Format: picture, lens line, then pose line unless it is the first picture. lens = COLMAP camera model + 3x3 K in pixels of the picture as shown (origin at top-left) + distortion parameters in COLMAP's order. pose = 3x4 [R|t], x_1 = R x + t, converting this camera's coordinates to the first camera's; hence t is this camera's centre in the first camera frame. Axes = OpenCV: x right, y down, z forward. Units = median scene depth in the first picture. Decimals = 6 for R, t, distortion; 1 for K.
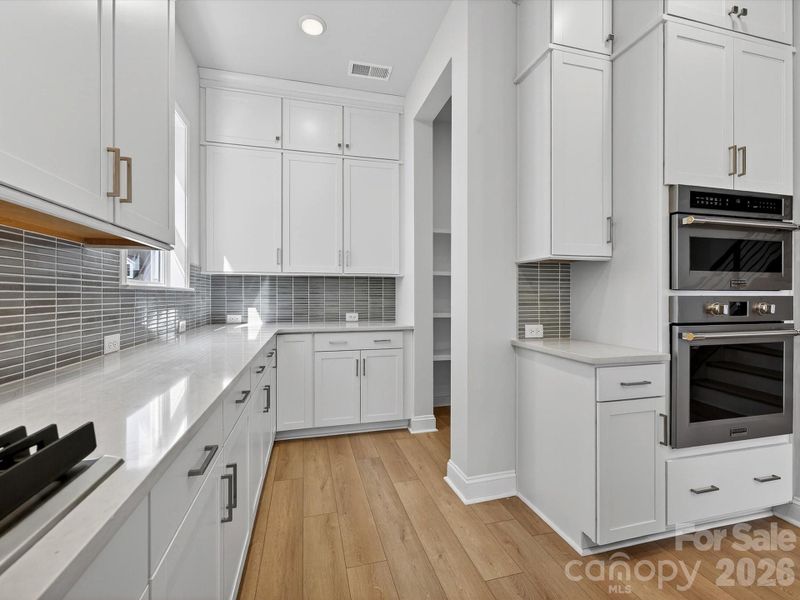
lens RADIAL K [[362.7, 0, 397.0], [0, 362.7, 296.5], [0, 0, 1]] dist [0.002381, -0.002155]
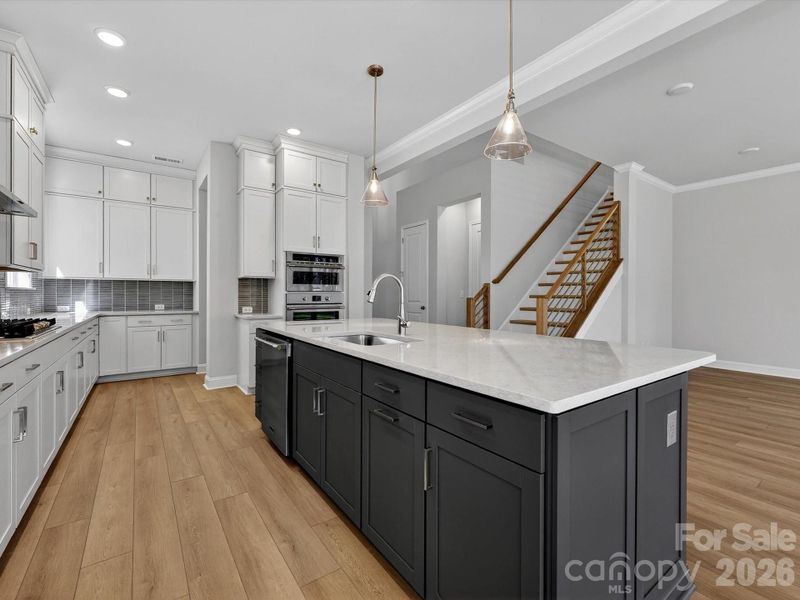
lens RADIAL K [[362.7, 0, 399.1], [0, 362.7, 296.3], [0, 0, 1]] dist [0.002381, -0.002155]
pose [[0.931154, 0.000977, 0.364625, 0.312126], [-0.002265, 0.999993, 0.003106, 0.004289], [-0.364619, -0.003718, 0.931149, -0.959281]]
